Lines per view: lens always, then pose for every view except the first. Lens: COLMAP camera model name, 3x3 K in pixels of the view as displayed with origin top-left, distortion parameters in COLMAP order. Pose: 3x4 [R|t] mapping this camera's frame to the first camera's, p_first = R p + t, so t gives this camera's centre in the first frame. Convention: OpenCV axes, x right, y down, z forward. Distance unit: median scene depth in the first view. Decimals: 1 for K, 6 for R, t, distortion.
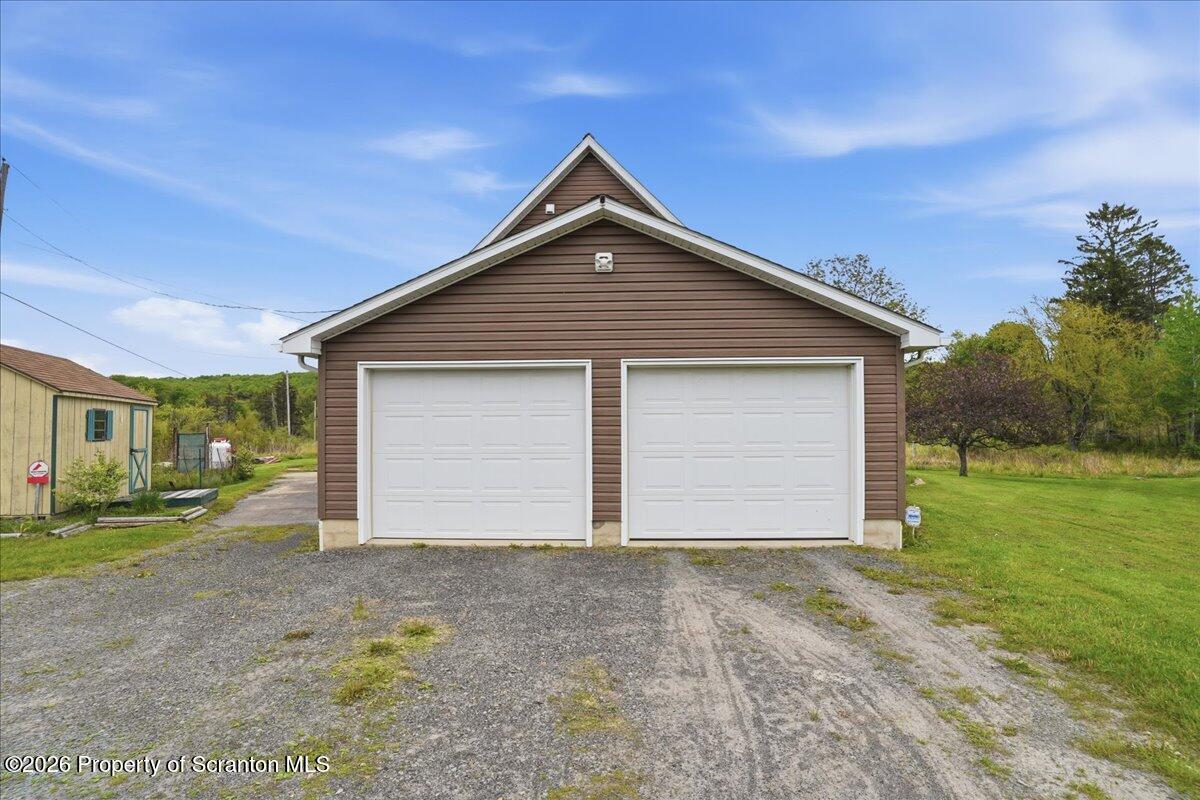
lens RADIAL K [[596.6, 0, 600.0], [0, 596.6, 400.0], [0, 0, 1]] dist [-0.077694, 0.039484]
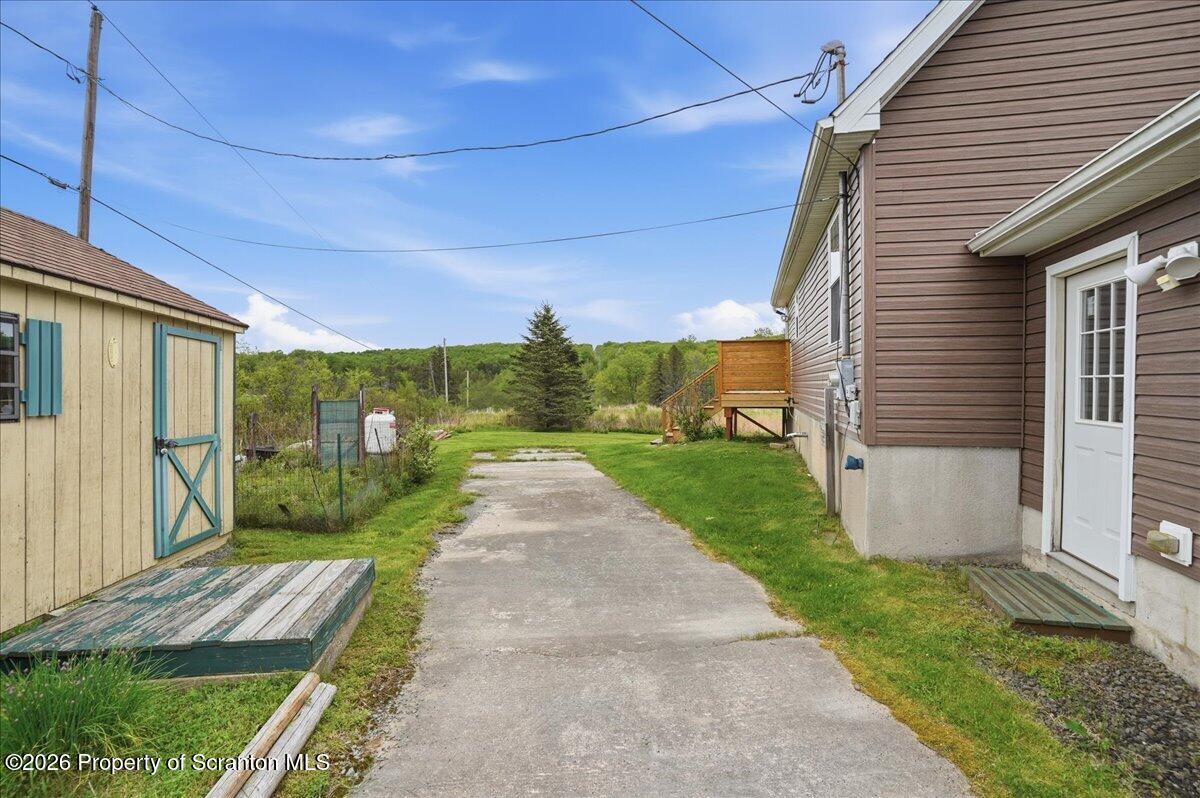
lens RADIAL K [[596.6, 0, 600.0], [0, 596.6, 399.0], [0, 0, 1]] dist [-0.077694, 0.039484]
pose [[0.974383, 0.003368, -0.224872, -0.342133], [0.007785, 0.998783, 0.048692, 0.032575], [0.224762, -0.049196, 0.973171, 0.529990]]
